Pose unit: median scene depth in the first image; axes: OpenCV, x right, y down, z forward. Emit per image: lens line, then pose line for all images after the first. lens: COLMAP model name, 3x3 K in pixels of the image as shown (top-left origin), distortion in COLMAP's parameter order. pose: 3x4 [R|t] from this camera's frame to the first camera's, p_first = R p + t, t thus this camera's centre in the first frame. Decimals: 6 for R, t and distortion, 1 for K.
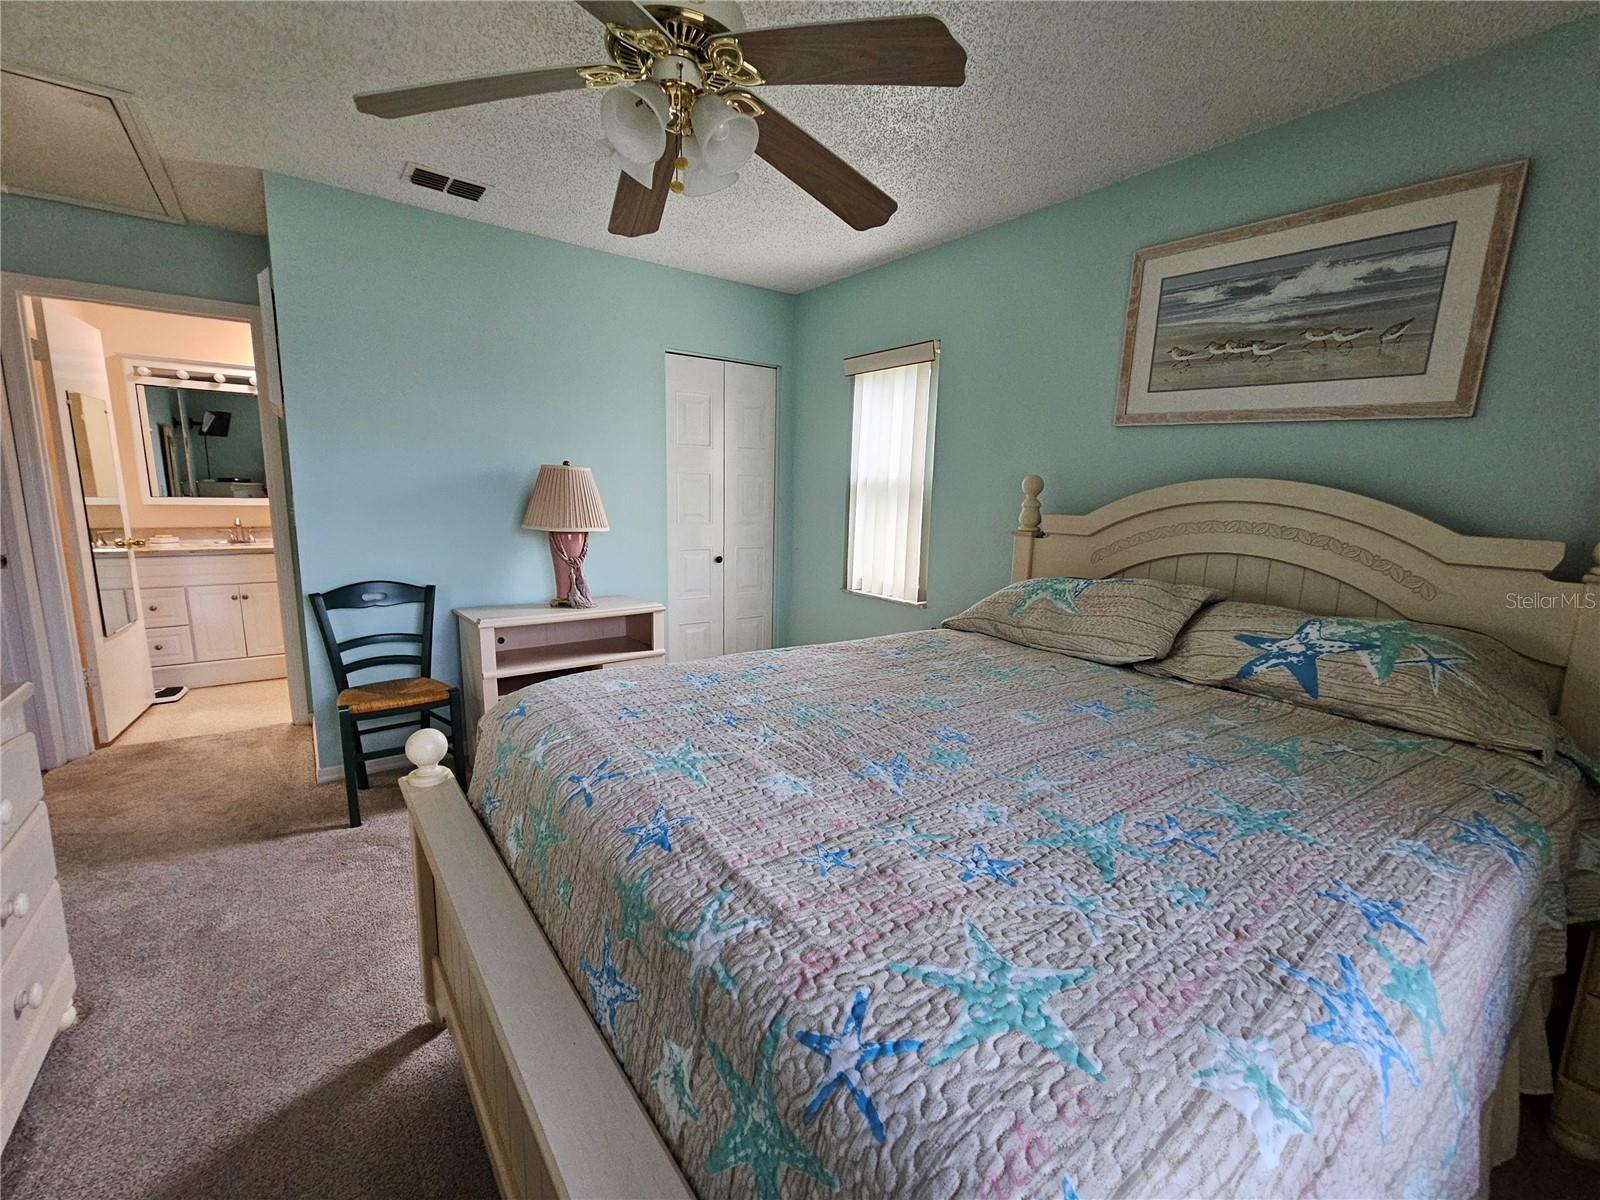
lens RADIAL K [[694.2, 0, 797.5], [0, 694.2, 597.9], [0, 0, 1]] dist [0.043458, 0.000704]
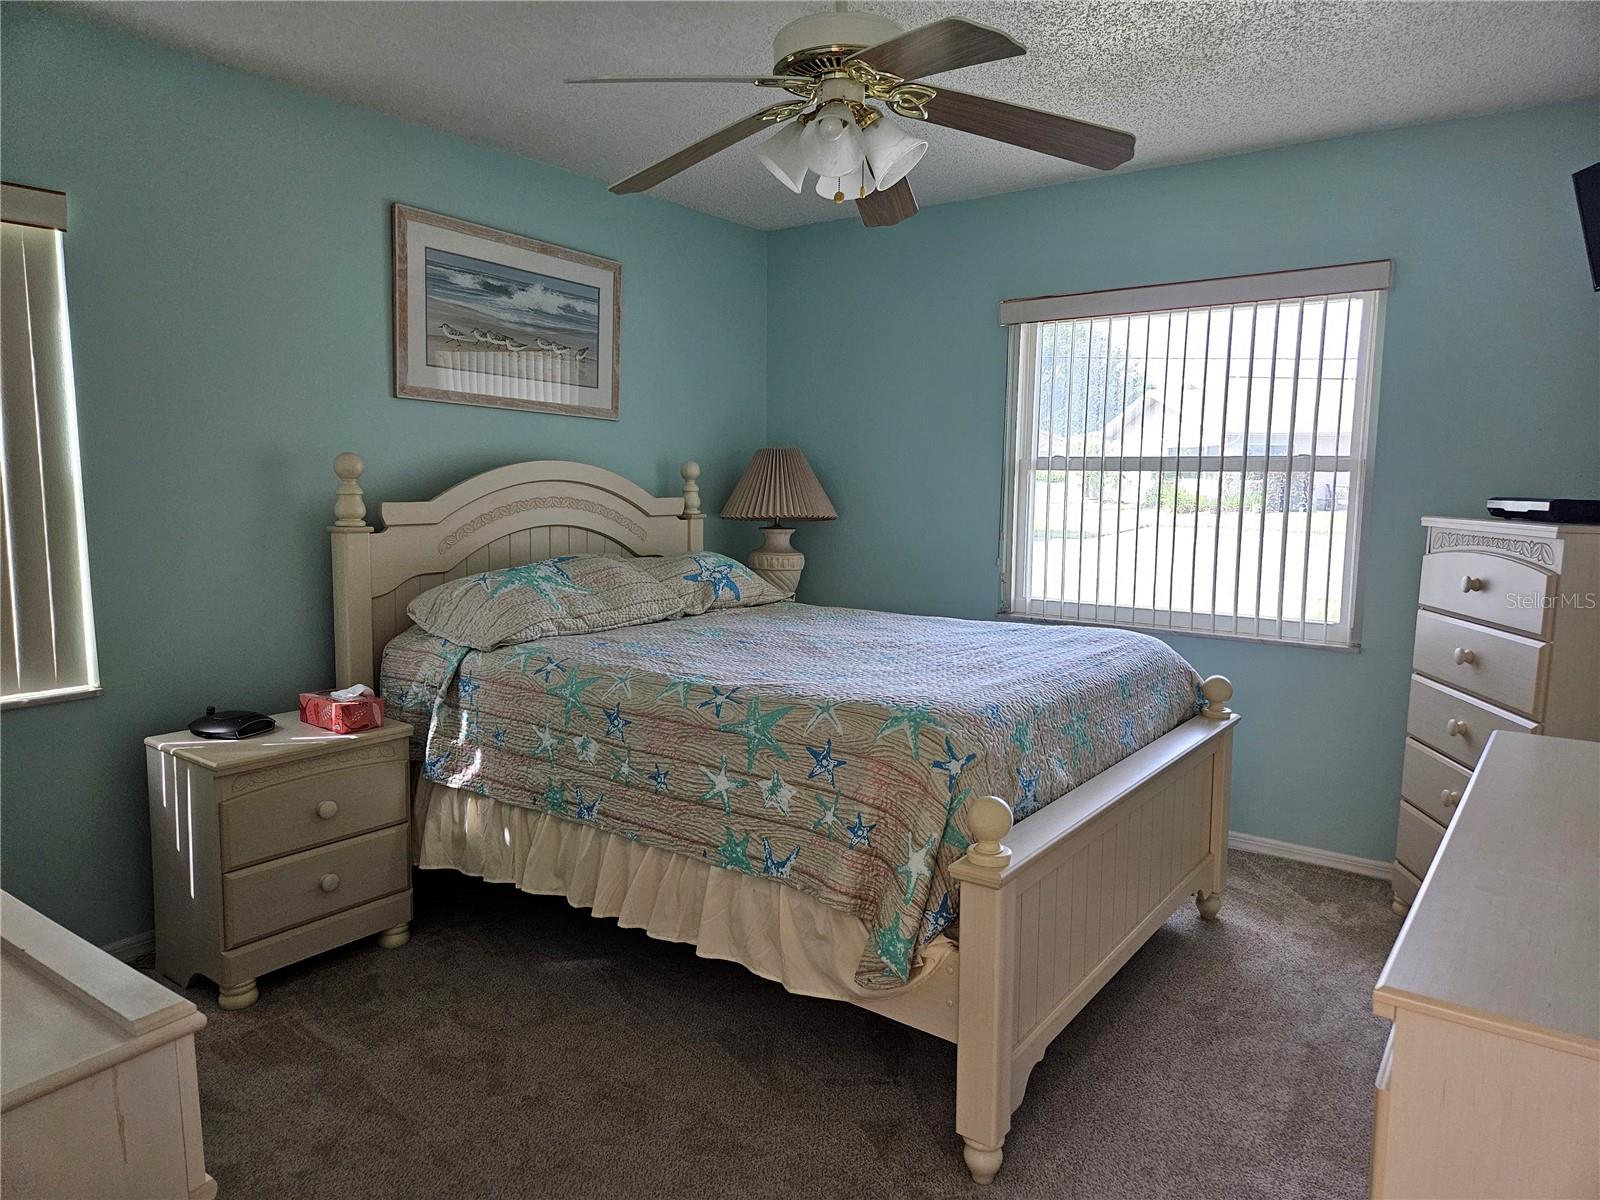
lens RADIAL K [[1057.8, 0, 800.0], [0, 1057.8, 604.2], [0, 0, 1]] dist [0.005926, 0.000705]
pose [[-0.275383, -0.144201, 0.950458, -1.133988], [0.145178, 0.971108, 0.189398, -0.207286], [-0.950309, 0.190143, -0.246492, 1.075076]]
